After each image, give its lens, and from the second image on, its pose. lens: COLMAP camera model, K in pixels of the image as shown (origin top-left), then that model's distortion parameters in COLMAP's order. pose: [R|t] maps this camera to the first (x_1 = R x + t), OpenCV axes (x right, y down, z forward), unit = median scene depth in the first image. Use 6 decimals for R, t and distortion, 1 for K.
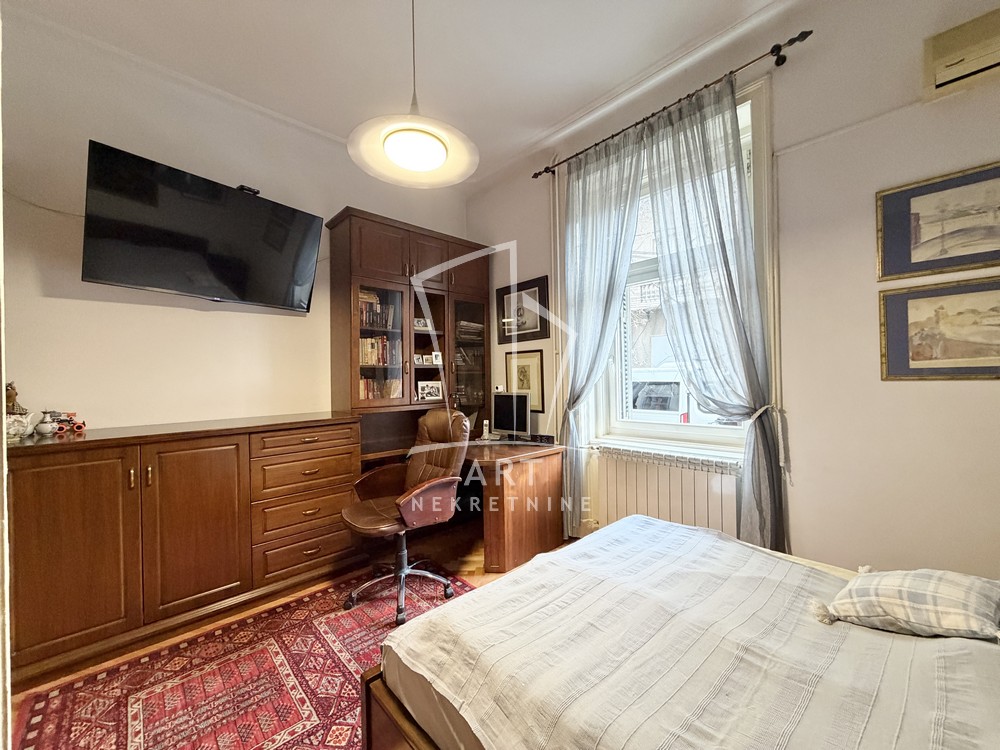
lens RADIAL K [[388.5, 0, 501.8], [0, 388.5, 373.4], [0, 0, 1]] dist [-0.000124, 0.000242]
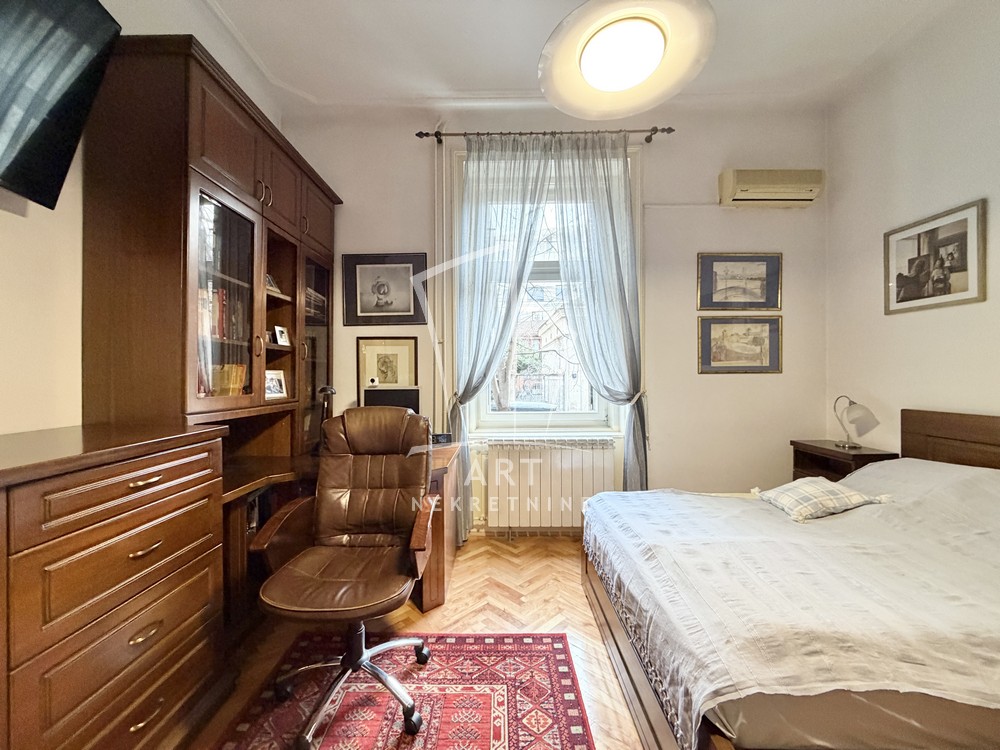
lens RADIAL K [[388.5, 0, 501.8], [0, 388.5, 373.4], [0, 0, 1]] dist [-0.000124, 0.000242]
pose [[0.701251, 0.020057, 0.712632, -0.561865], [-0.016936, 0.999791, -0.011474, 0.039105], [-0.712713, -0.004023, 0.701444, 0.382843]]
